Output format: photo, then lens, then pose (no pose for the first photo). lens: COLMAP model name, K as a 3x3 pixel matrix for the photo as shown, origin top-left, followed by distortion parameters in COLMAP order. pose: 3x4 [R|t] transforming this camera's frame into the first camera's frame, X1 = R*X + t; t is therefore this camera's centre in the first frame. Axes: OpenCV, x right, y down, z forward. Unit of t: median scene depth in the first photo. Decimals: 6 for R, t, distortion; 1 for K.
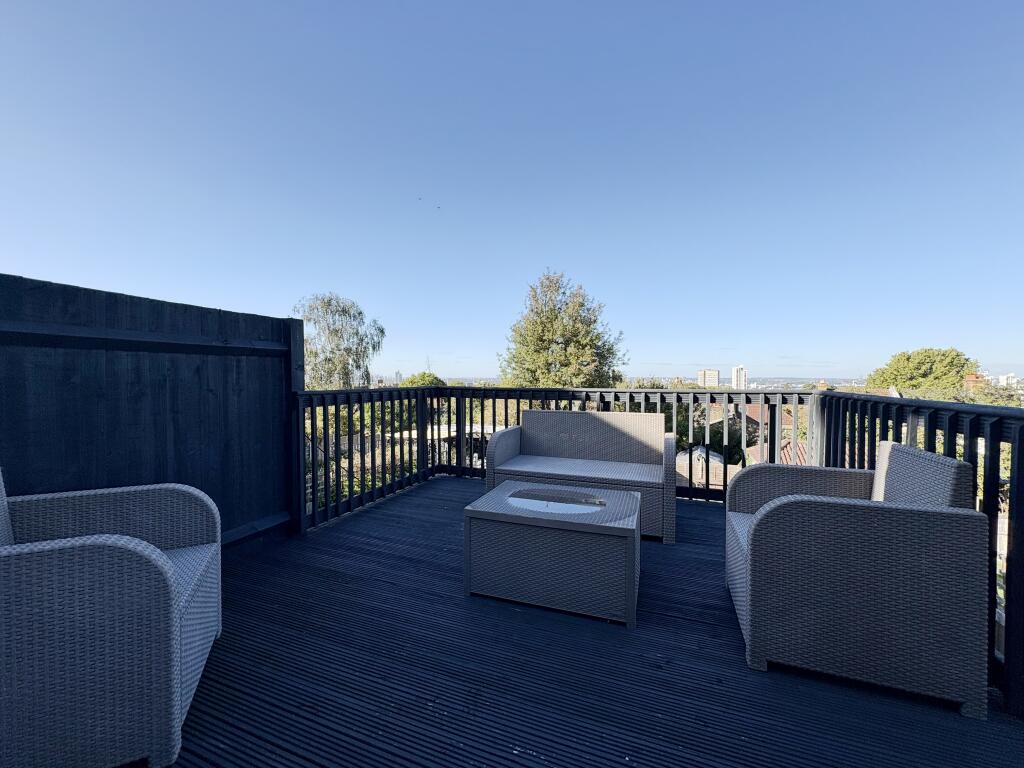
lens RADIAL K [[408.1, 0, 512.0], [0, 408.1, 385.5], [0, 0, 1]] dist [0.002303, -0.000515]
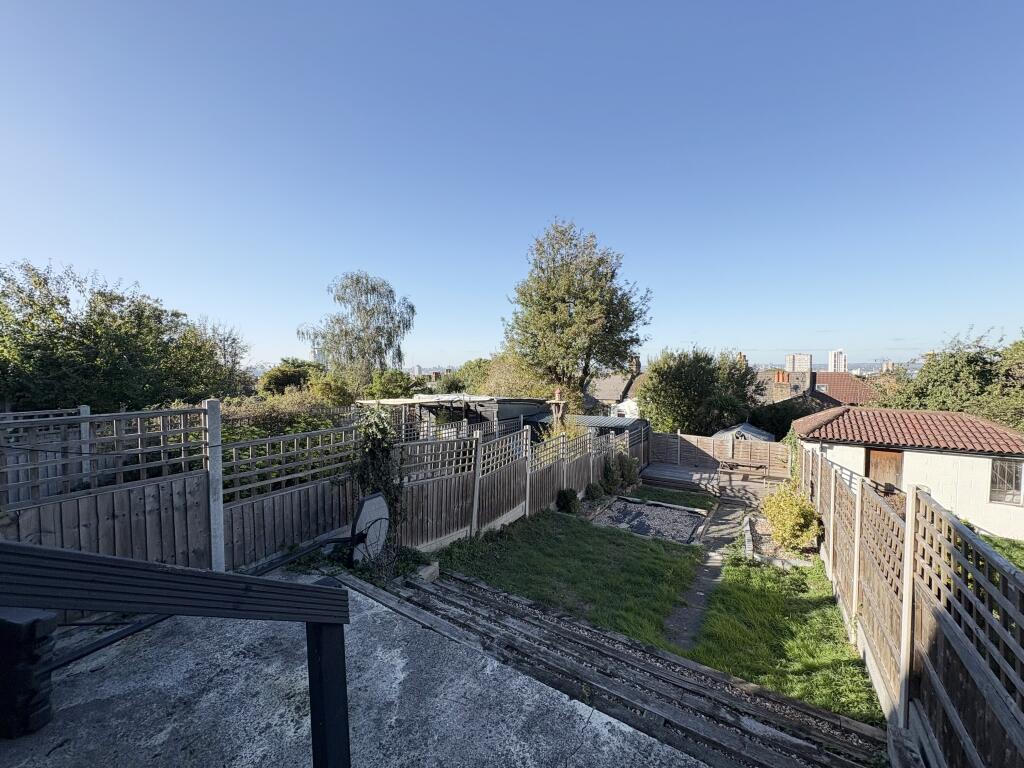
lens RADIAL K [[408.1, 0, 512.4], [0, 408.1, 382.8], [0, 0, 1]] dist [0.002303, -0.000515]
pose [[0.985916, -0.004854, -0.167171, 0.089437], [0.007806, 0.999825, 0.017008, 0.032431], [0.167059, -0.018073, 0.985781, 0.076563]]
